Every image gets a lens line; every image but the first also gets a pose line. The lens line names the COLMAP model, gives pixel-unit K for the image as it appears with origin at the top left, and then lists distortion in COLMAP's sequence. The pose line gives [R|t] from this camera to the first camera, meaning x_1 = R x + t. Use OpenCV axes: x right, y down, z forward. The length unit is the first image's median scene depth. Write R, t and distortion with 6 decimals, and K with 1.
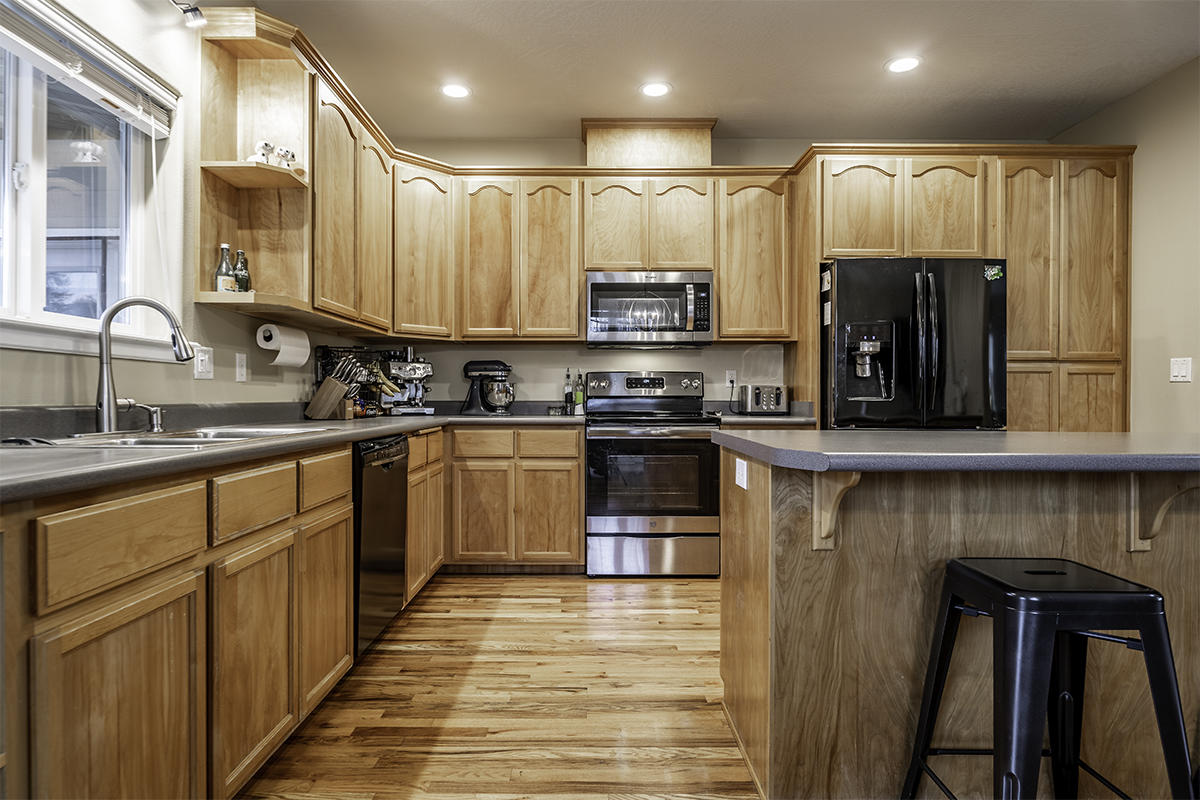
lens RADIAL K [[658.0, 0, 600.0], [0, 658.0, 400.0], [0, 0, 1]] dist [-0.002703, -0.000193]
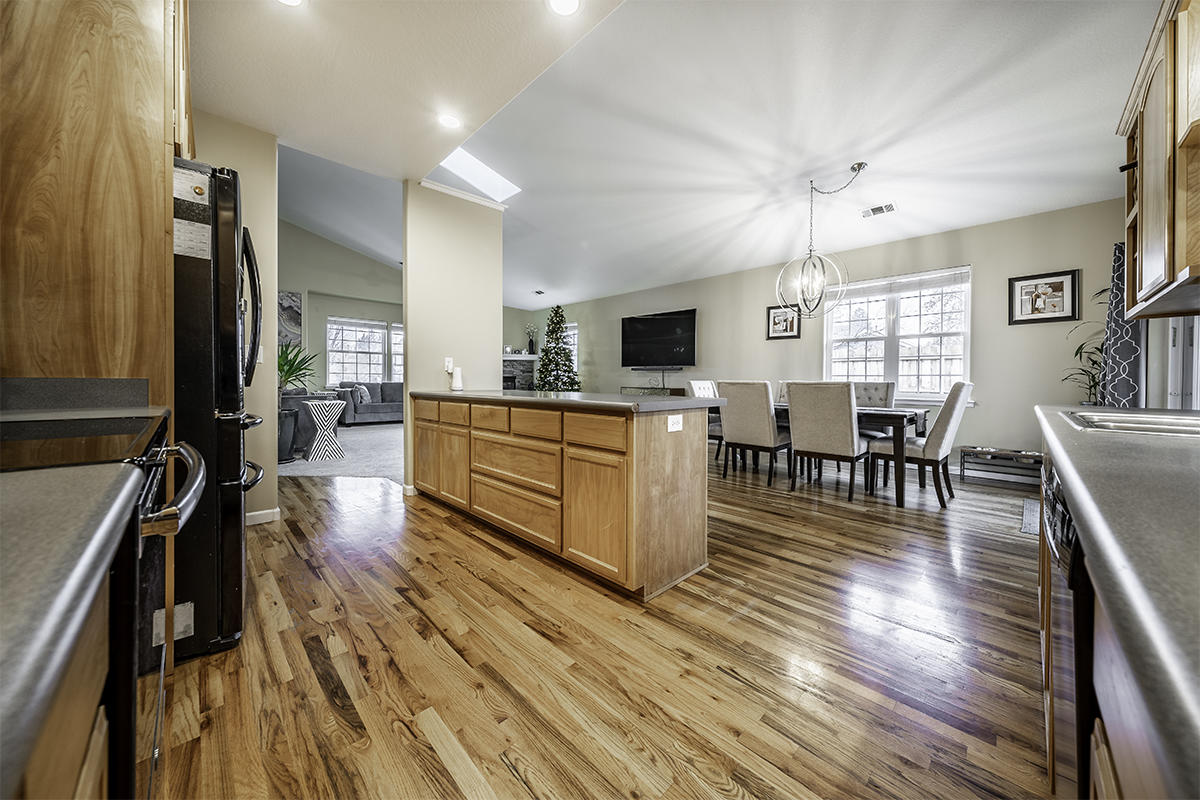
lens RADIAL K [[426.3, 0, 599.2], [0, 426.3, 383.3], [0, 0, 1]] dist [0.000307, -0.000085]
pose [[-0.699224, -0.012862, 0.714787, -0.279713], [-0.005671, 0.999906, 0.012444, -0.001992], [-0.714880, 0.004648, -0.699232, 1.248037]]
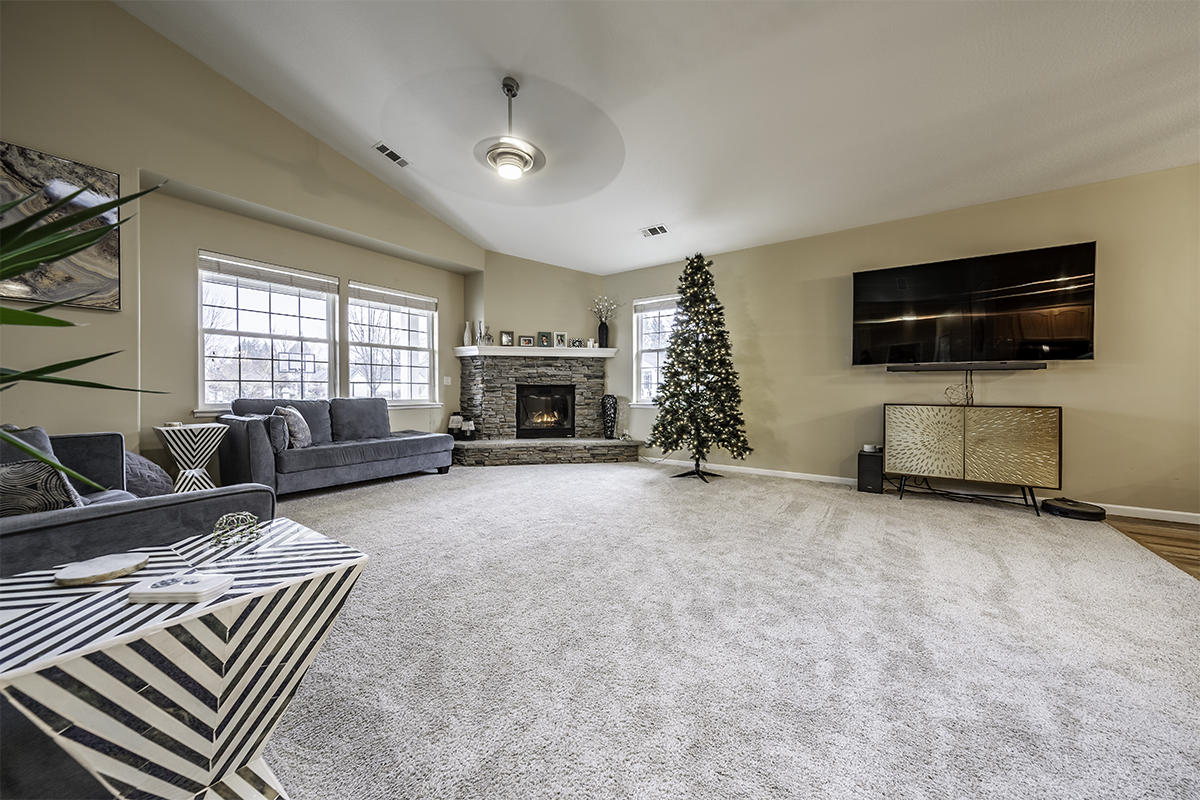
lens RADIAL K [[419.0, 0, 599.4], [0, 419.0, 394.8], [0, 0, 1]] dist [-0.000096, -0.000218]
pose [[-0.826317, -0.008601, 0.563140, 1.524871], [0.002222, 0.999826, 0.018532, -0.002701], [-0.563201, 0.016565, -0.826154, 0.881554]]
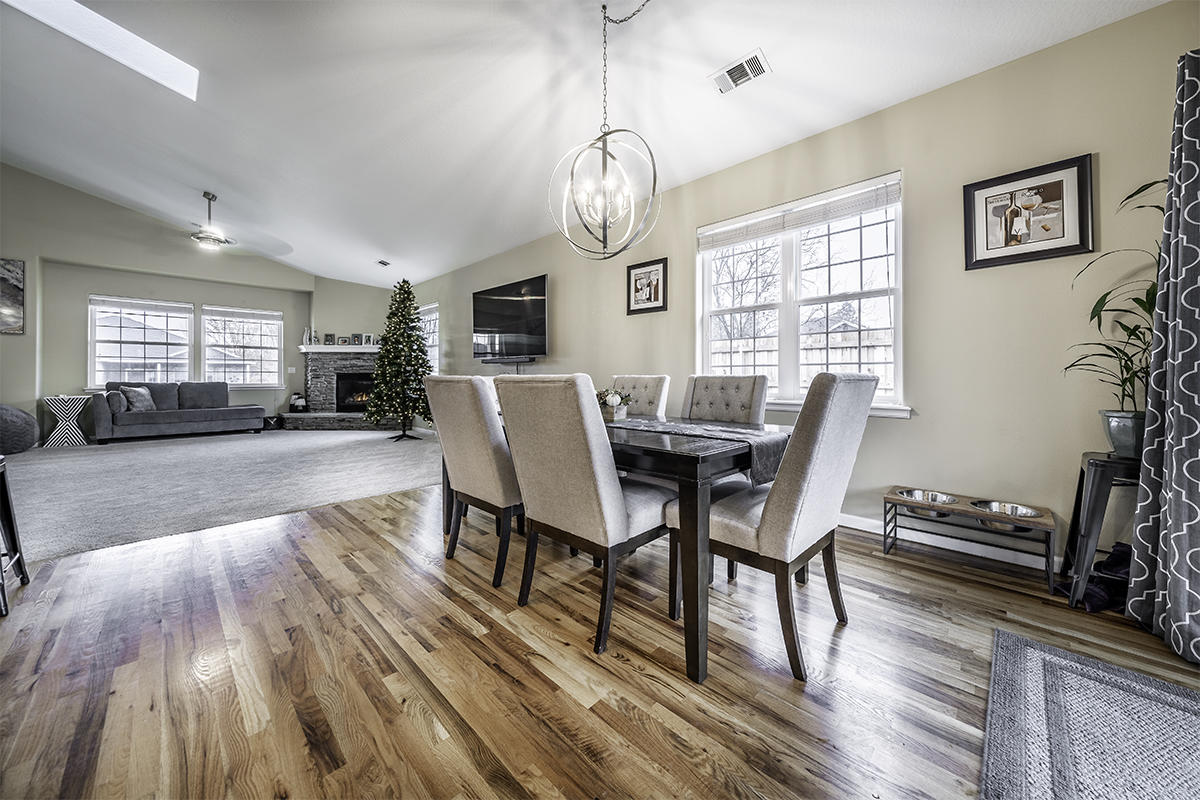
lens RADIAL K [[430.2, 0, 603.4], [0, 430.2, 374.2], [0, 0, 1]] dist [0.010345, -0.002804]
pose [[-0.719130, 0.003539, 0.694867, -0.290049], [0.003429, 0.999993, -0.001544, 0.004740], [-0.694867, 0.001272, -0.719137, 0.249351]]
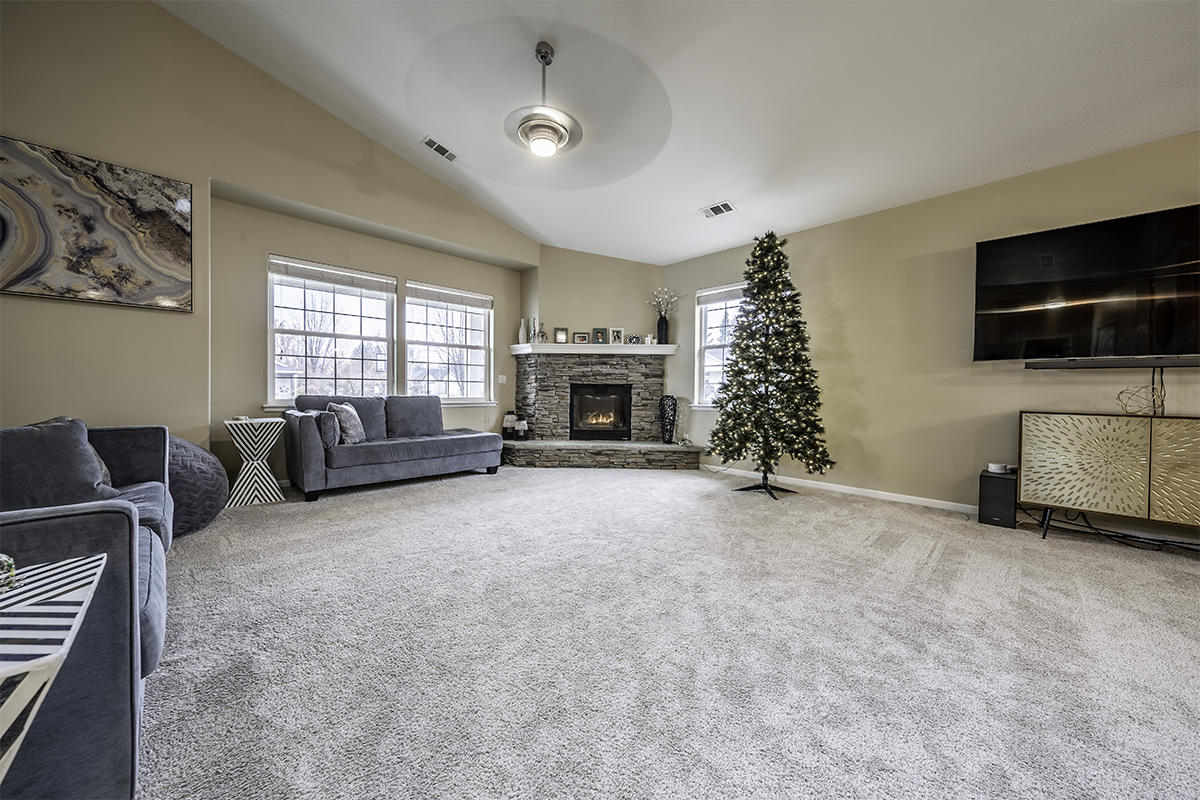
lens RADIAL K [[419.0, 0, 599.4], [0, 419.0, 394.8], [0, 0, 1]] dist [-0.000096, -0.000218]
pose [[-0.708729, -0.017841, 0.705255, 1.533676], [-0.006065, 0.999797, 0.019197, -0.000886], [-0.705455, 0.009328, -0.708693, 0.710721]]
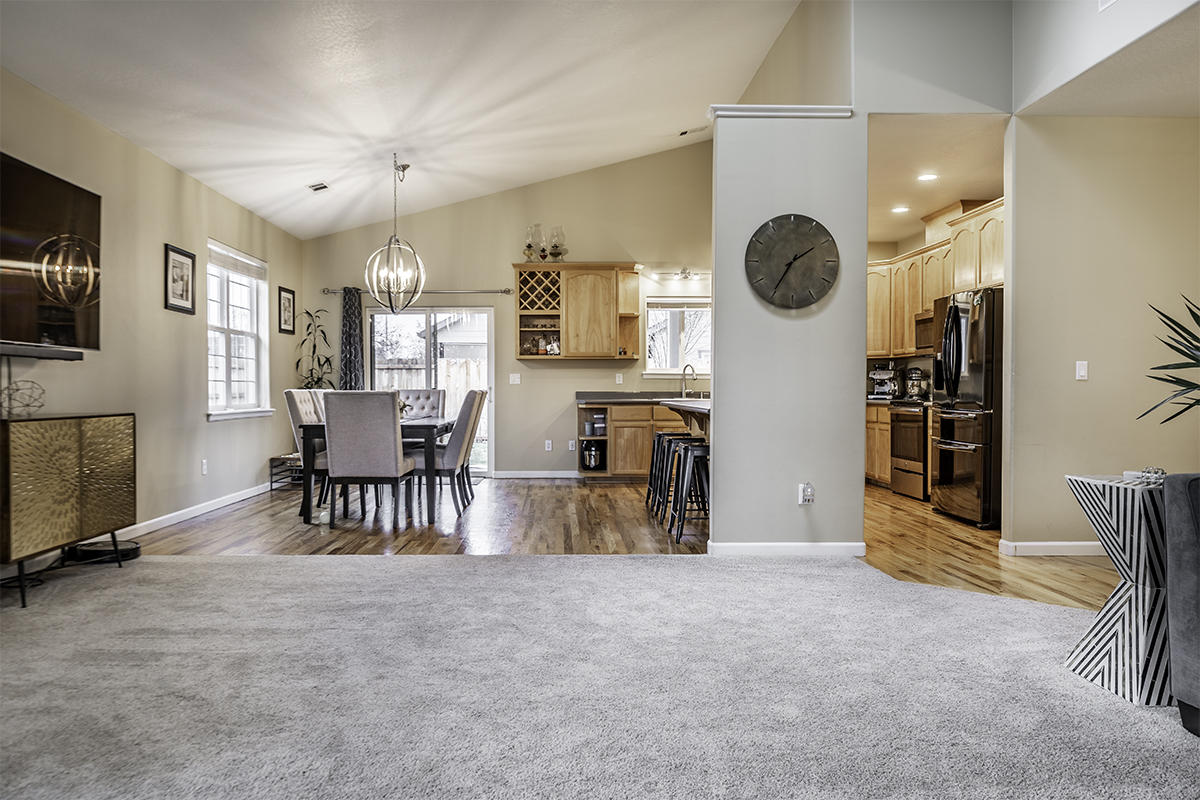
lens RADIAL K [[842.6, 0, 549.4], [0, 842.6, 408.6], [0, 0, 1]] dist [-0.004687, -0.000441]
pose [[0.001335, 0.022522, -0.999745, 2.814762], [-0.004806, 0.999735, 0.022515, 0.000255], [0.999988, 0.004774, 0.001443, 0.104879]]
